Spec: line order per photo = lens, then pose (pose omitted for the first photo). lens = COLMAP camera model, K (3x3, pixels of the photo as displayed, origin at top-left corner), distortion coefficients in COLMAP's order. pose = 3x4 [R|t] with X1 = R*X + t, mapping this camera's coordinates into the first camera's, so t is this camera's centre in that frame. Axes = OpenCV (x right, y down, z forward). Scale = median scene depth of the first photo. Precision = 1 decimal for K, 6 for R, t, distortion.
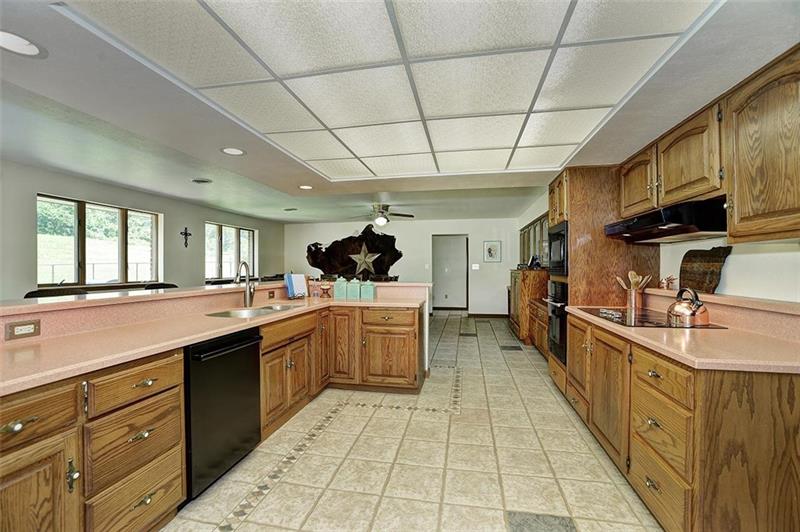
lens RADIAL K [[352.2, 0, 396.4], [0, 352.2, 266.9], [0, 0, 1]] dist [-0.071841, 0.026803]
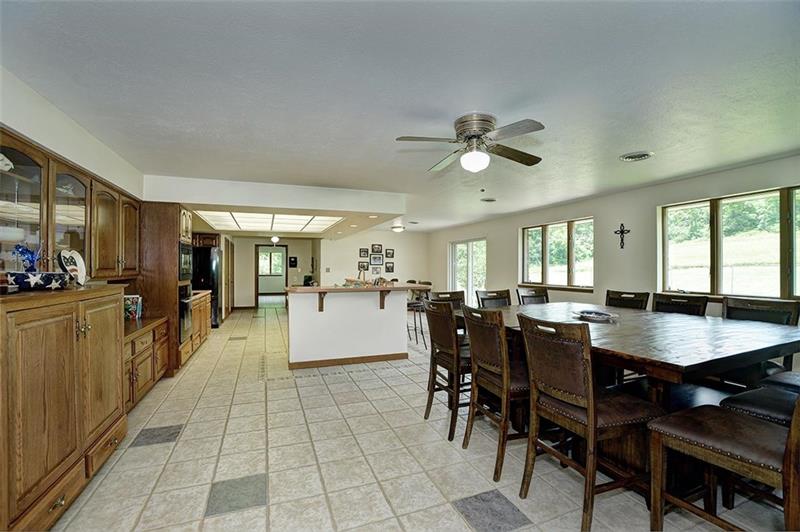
lens RADIAL K [[352.2, 0, 396.4], [0, 352.2, 266.9], [0, 0, 1]] dist [-0.071841, 0.026803]
pose [[-0.852593, 0.001393, -0.522573, 0.485343], [0.000685, 0.999999, 0.001547, -0.030085], [0.522575, 0.000961, -0.852593, 2.693637]]
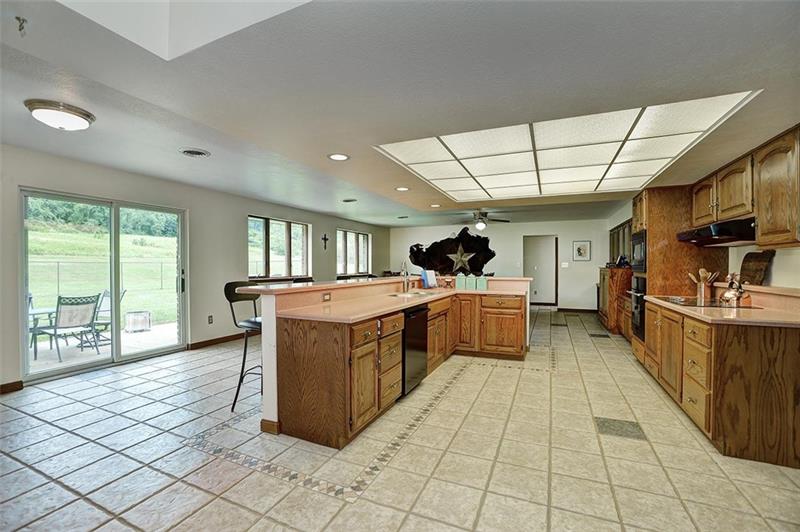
lens RADIAL K [[352.2, 0, 396.4], [0, 352.2, 266.9], [0, 0, 1]] dist [-0.071841, 0.026803]
pose [[0.975839, 0.002142, -0.218481, -0.128163], [-0.000980, 0.999985, 0.005429, -0.000026], [0.218489, -0.005084, 0.975826, -0.418813]]
